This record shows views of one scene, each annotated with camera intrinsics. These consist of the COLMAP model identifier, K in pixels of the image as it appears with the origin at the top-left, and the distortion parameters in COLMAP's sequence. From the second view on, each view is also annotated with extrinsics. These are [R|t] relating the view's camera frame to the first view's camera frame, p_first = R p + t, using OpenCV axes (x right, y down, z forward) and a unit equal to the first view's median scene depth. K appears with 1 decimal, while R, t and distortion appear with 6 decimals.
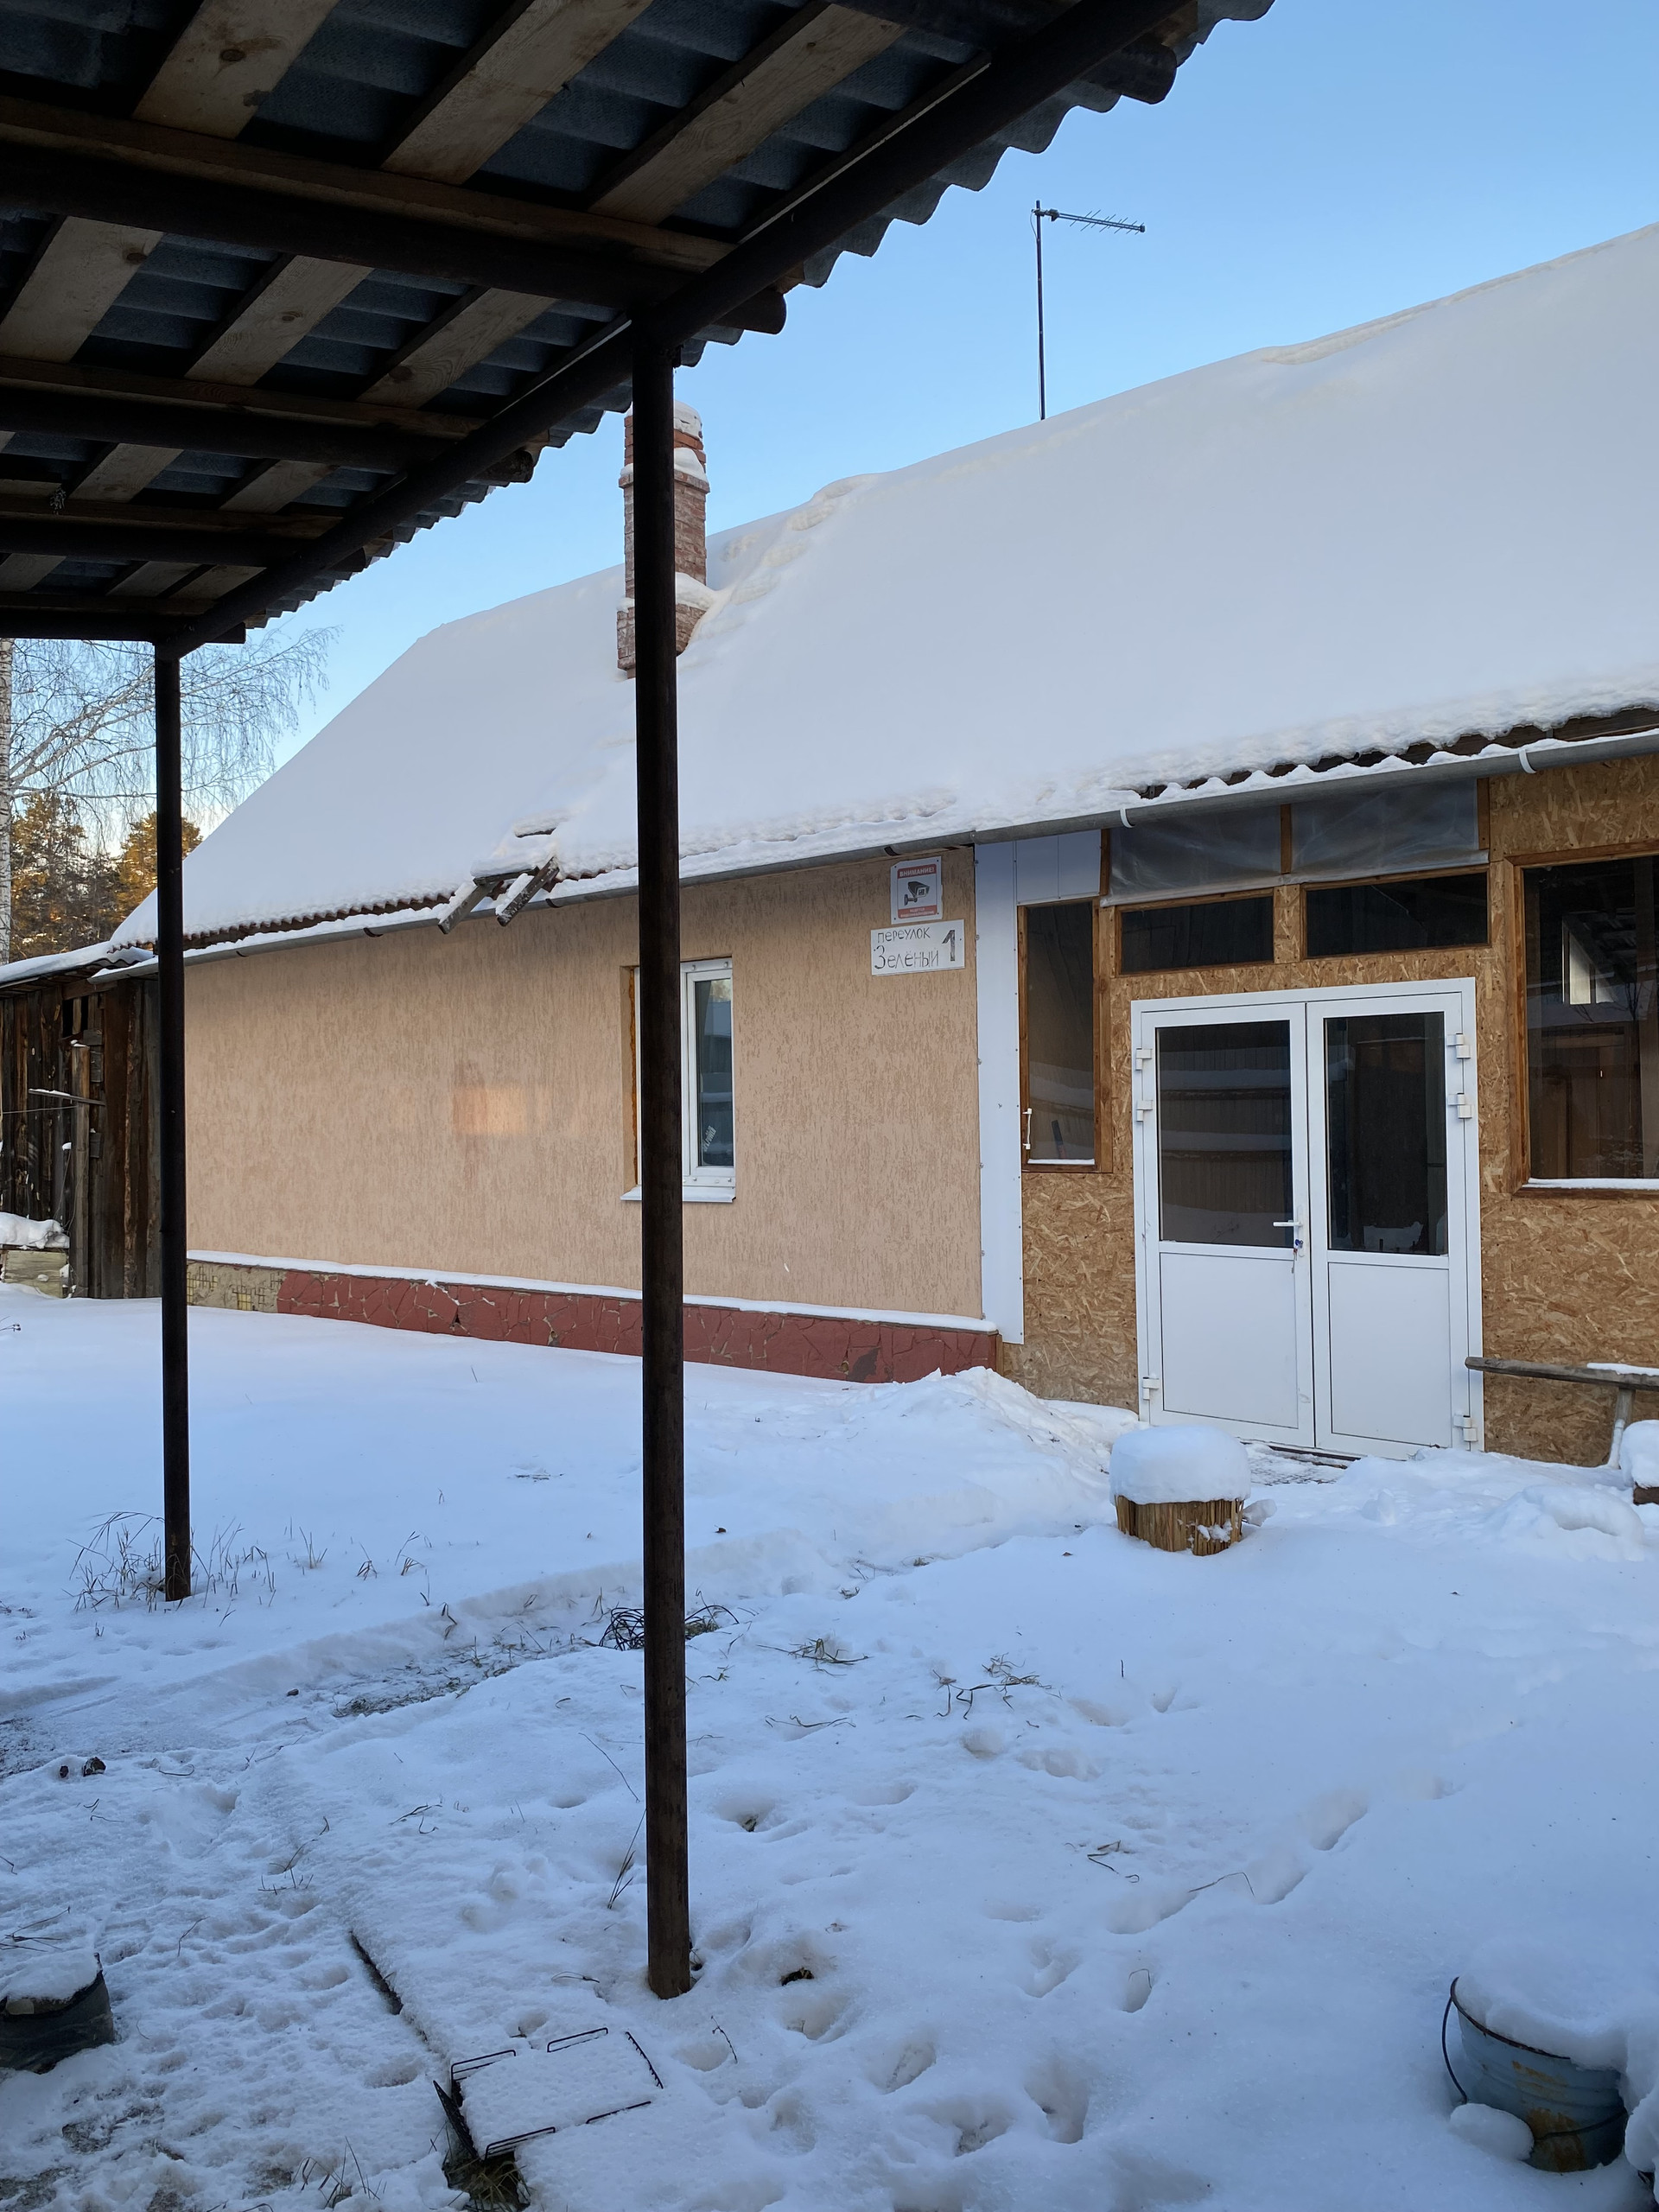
lens RADIAL K [[1664.5, 0, 839.7], [0, 1664.5, 1104.8], [0, 0, 1]] dist [0.004738, -0.020311]
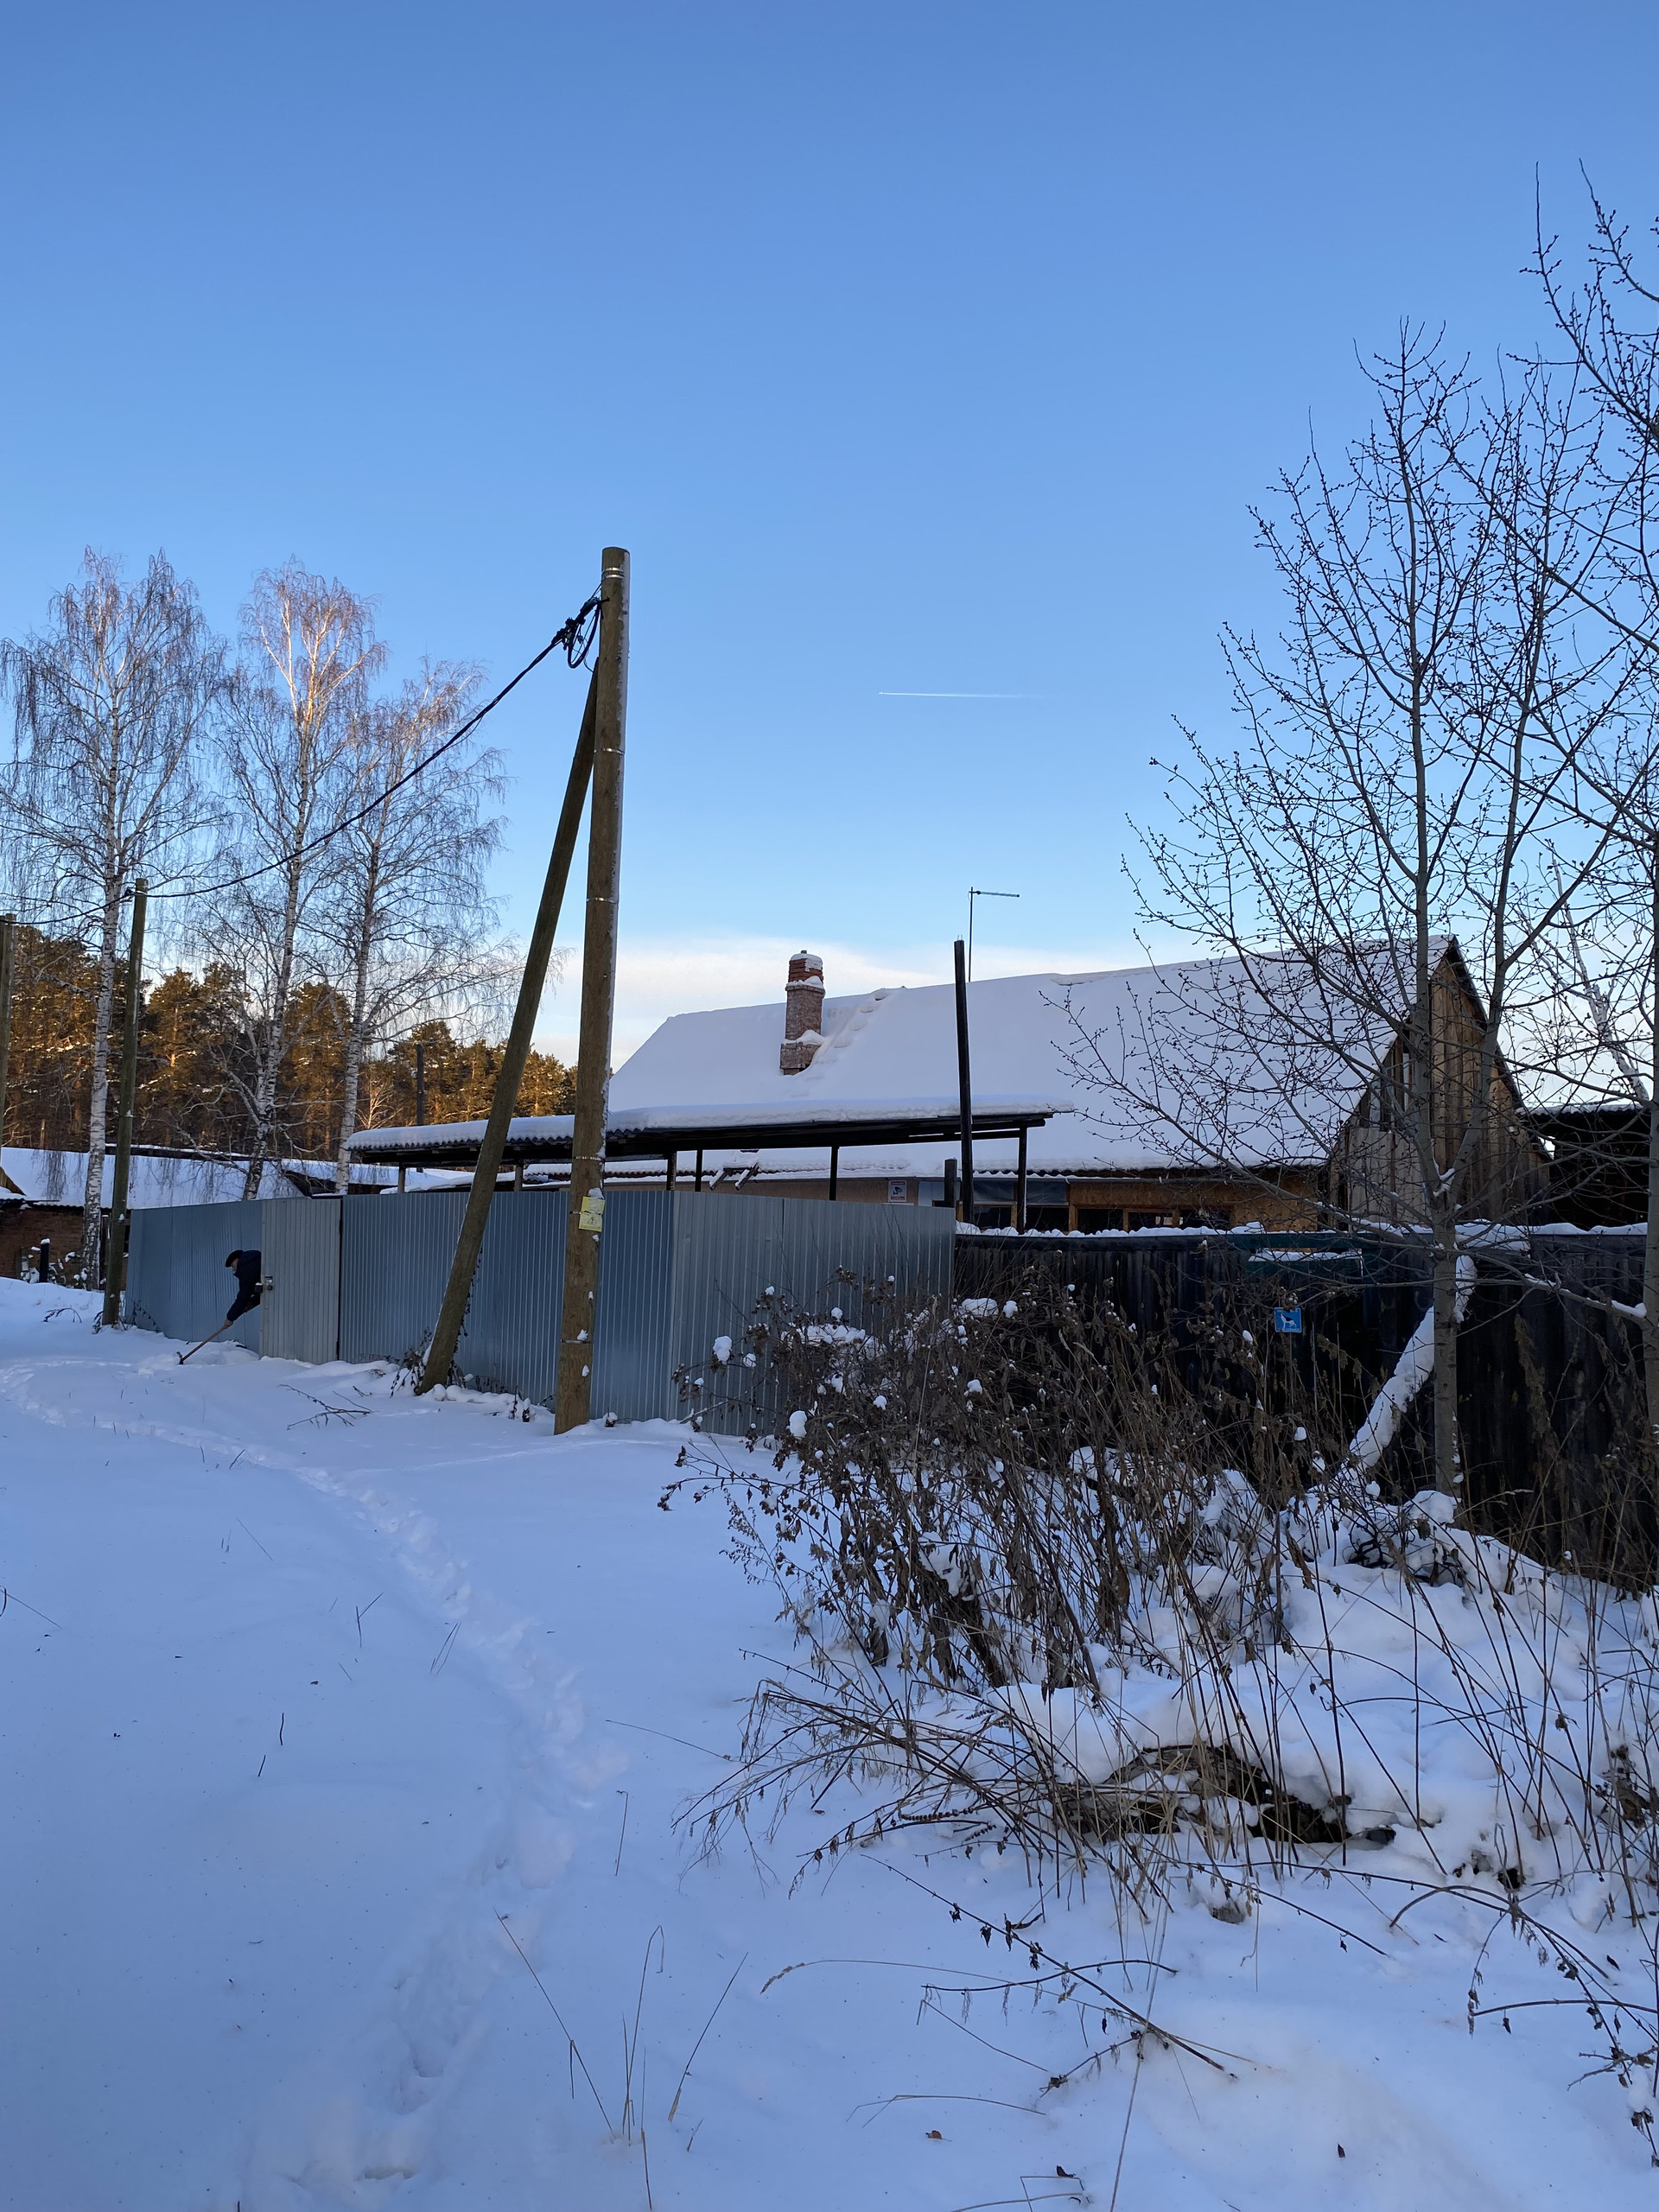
lens RADIAL K [[1664.5, 0, 839.7], [0, 1664.5, 1104.8], [0, 0, 1]] dist [0.004738, -0.020311]
pose [[0.997994, 0.056323, -0.028891, 0.020014], [-0.058825, 0.993769, -0.094676, -0.005117], [0.023379, 0.096186, 0.995089, -1.519815]]
